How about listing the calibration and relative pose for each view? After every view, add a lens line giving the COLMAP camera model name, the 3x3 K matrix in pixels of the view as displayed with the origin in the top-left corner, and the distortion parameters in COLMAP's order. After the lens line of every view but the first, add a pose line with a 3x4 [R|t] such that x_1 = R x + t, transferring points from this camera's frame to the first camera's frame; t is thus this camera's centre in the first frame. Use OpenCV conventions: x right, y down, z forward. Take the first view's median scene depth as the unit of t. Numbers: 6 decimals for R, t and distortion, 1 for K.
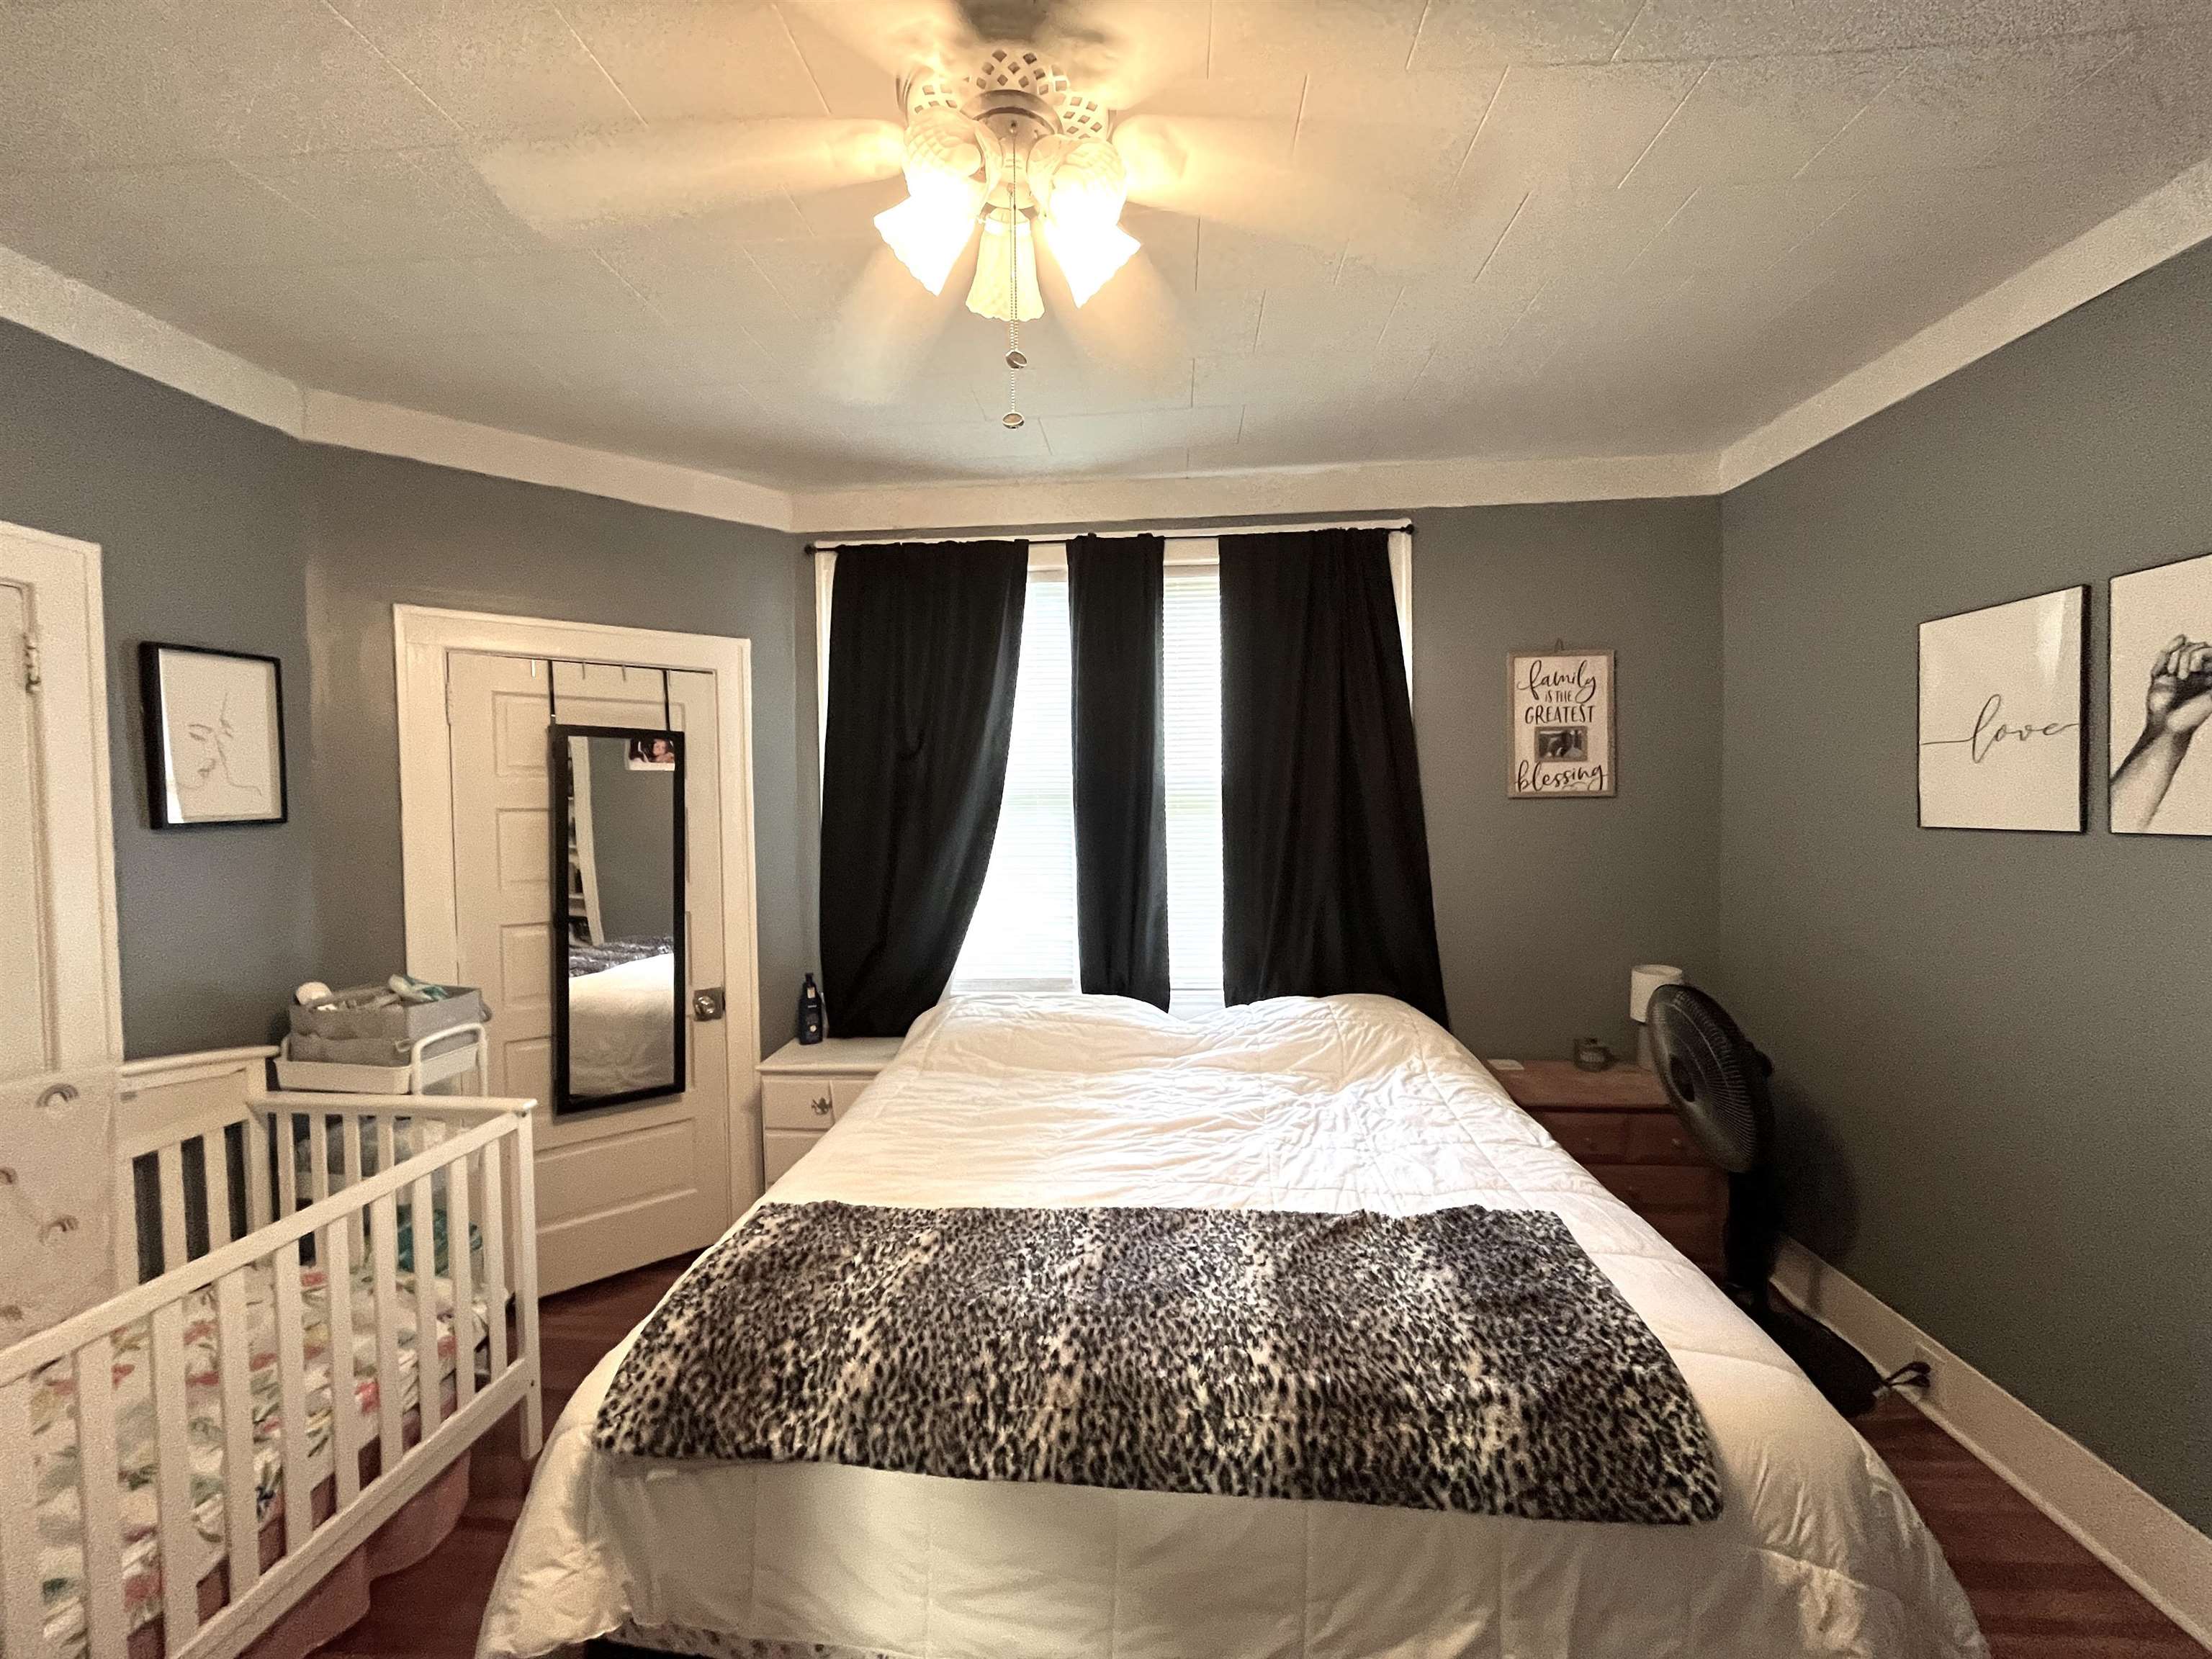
lens RADIAL K [[900.3, 0, 1106.0], [0, 900.3, 829.5], [0, 0, 1]] dist [-0.001158, 0.000009]
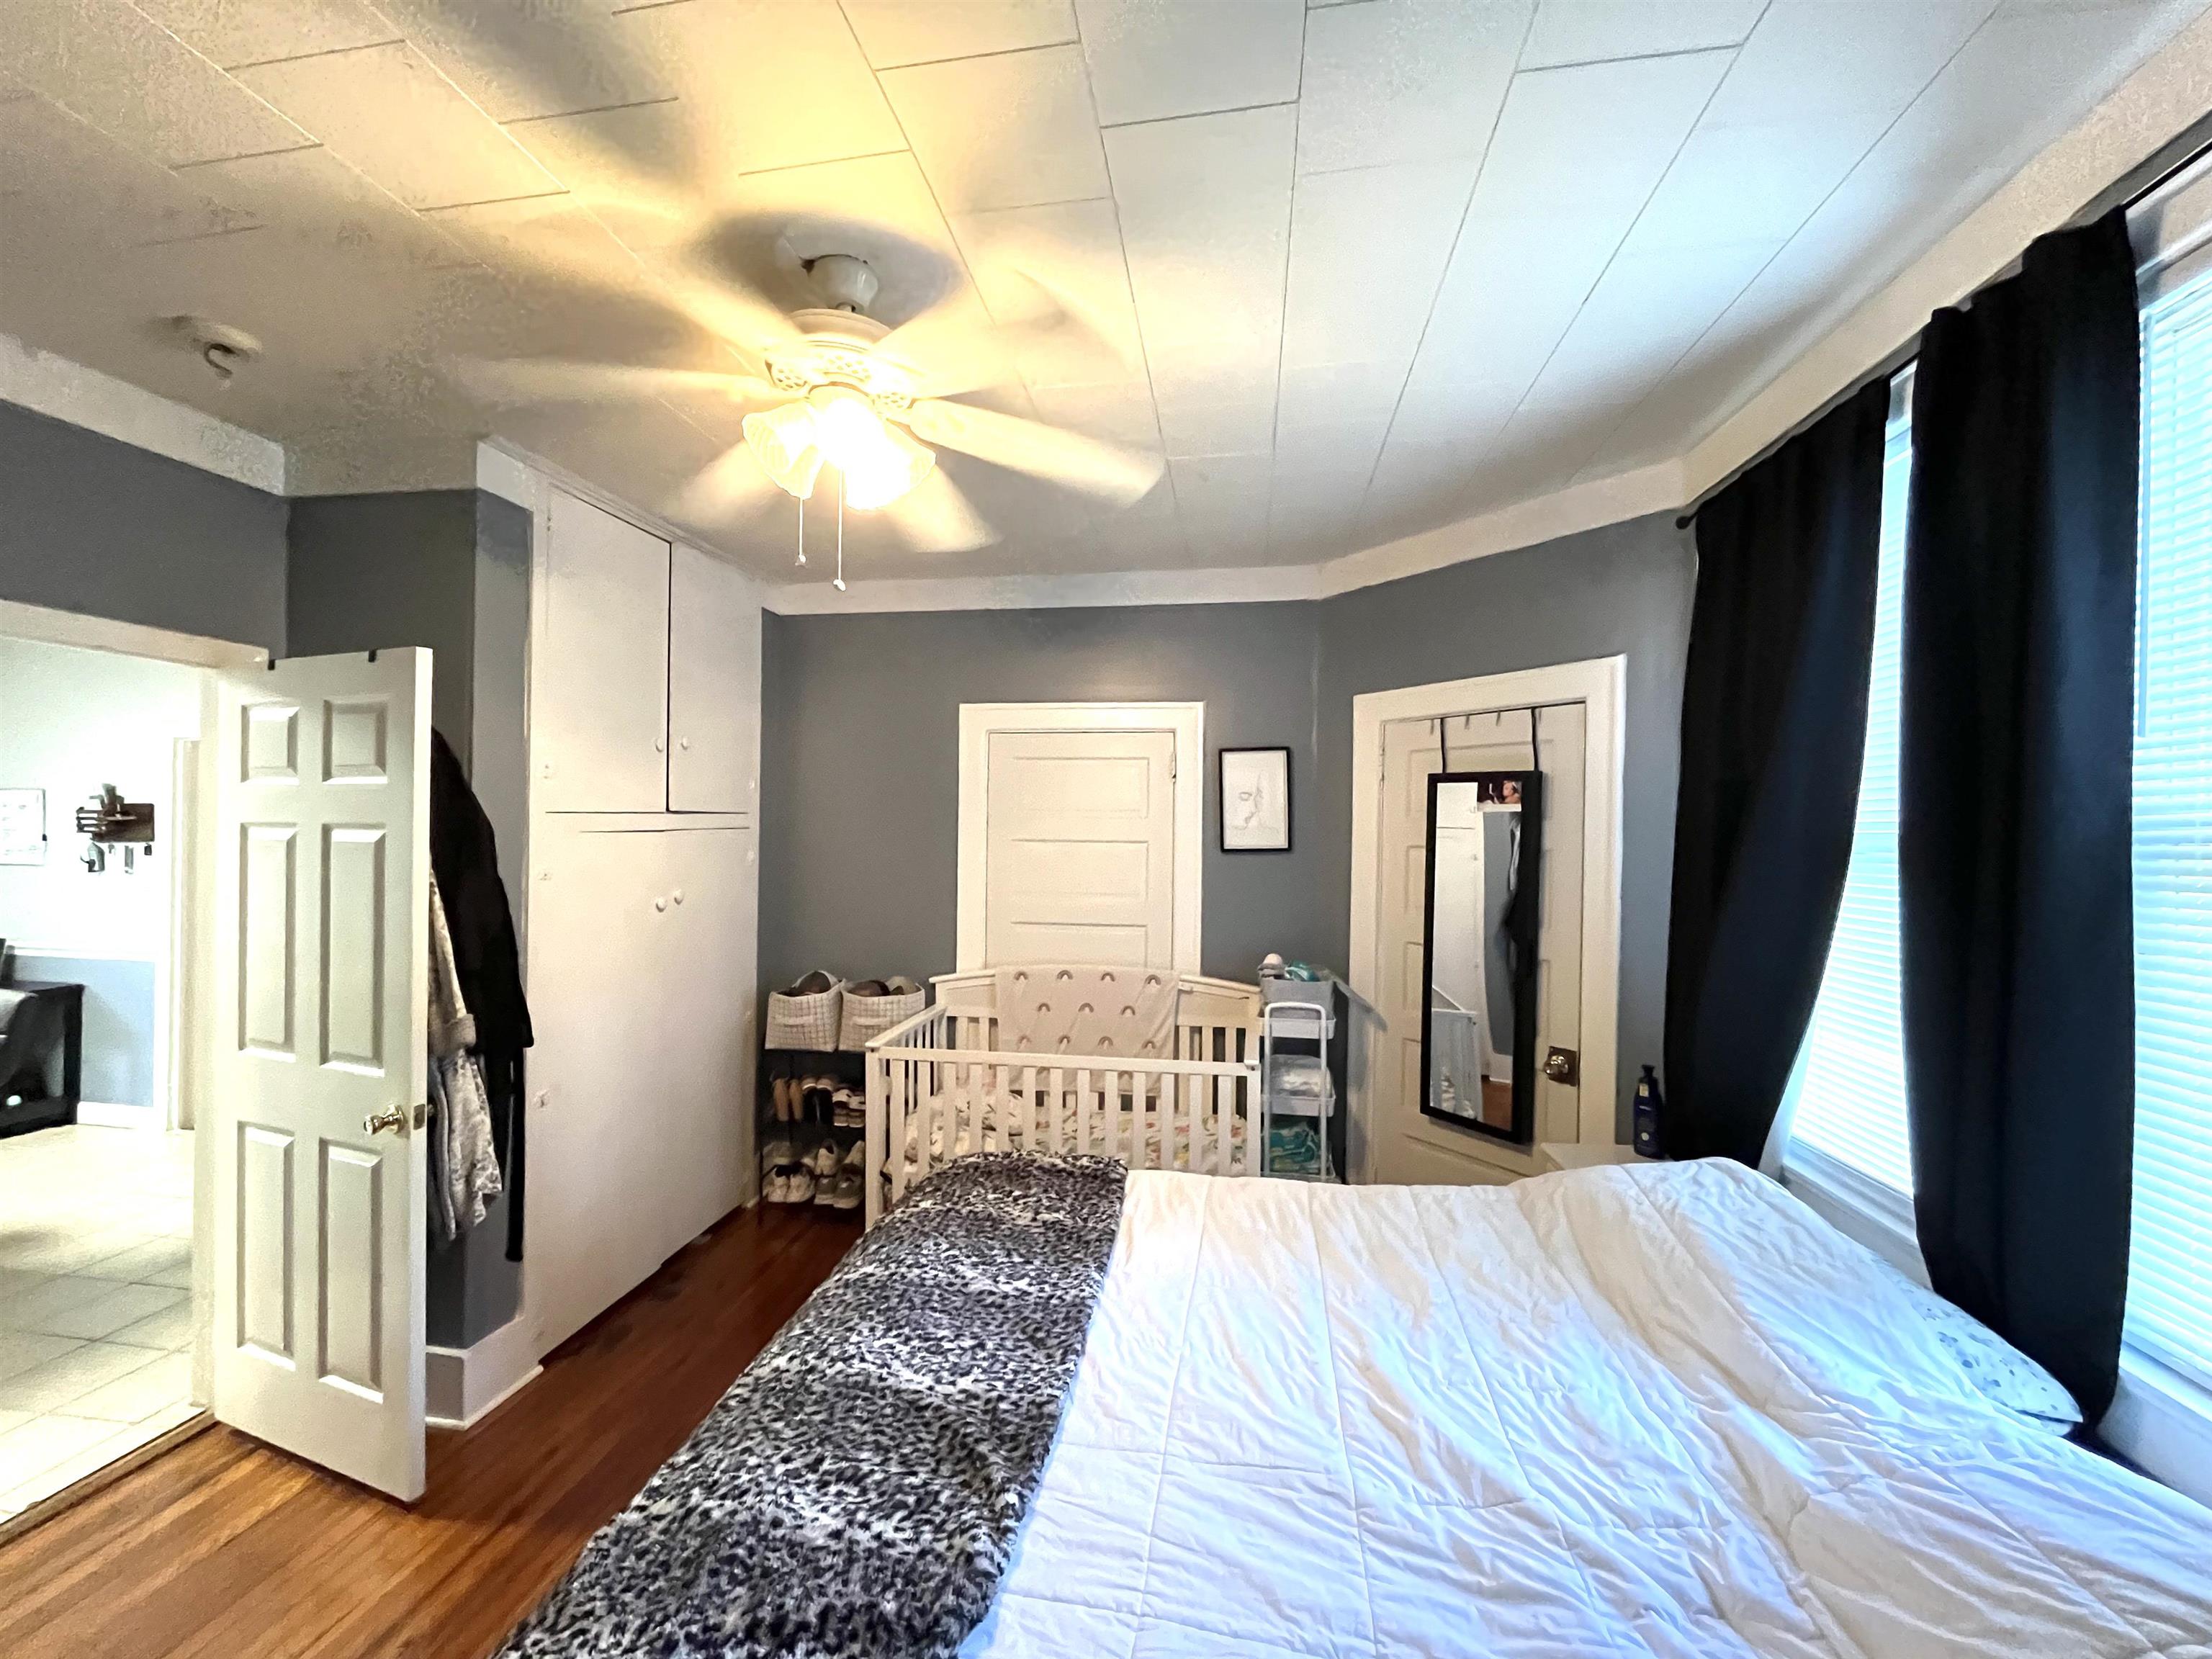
lens RADIAL K [[900.3, 0, 1106.0], [0, 900.3, 829.5], [0, 0, 1]] dist [-0.001158, 0.000009]
pose [[-0.083617, 0.006756, -0.996475, 0.680703], [-0.039262, 0.999178, 0.010069, -0.048598], [0.995724, 0.039966, -0.083283, 0.810971]]
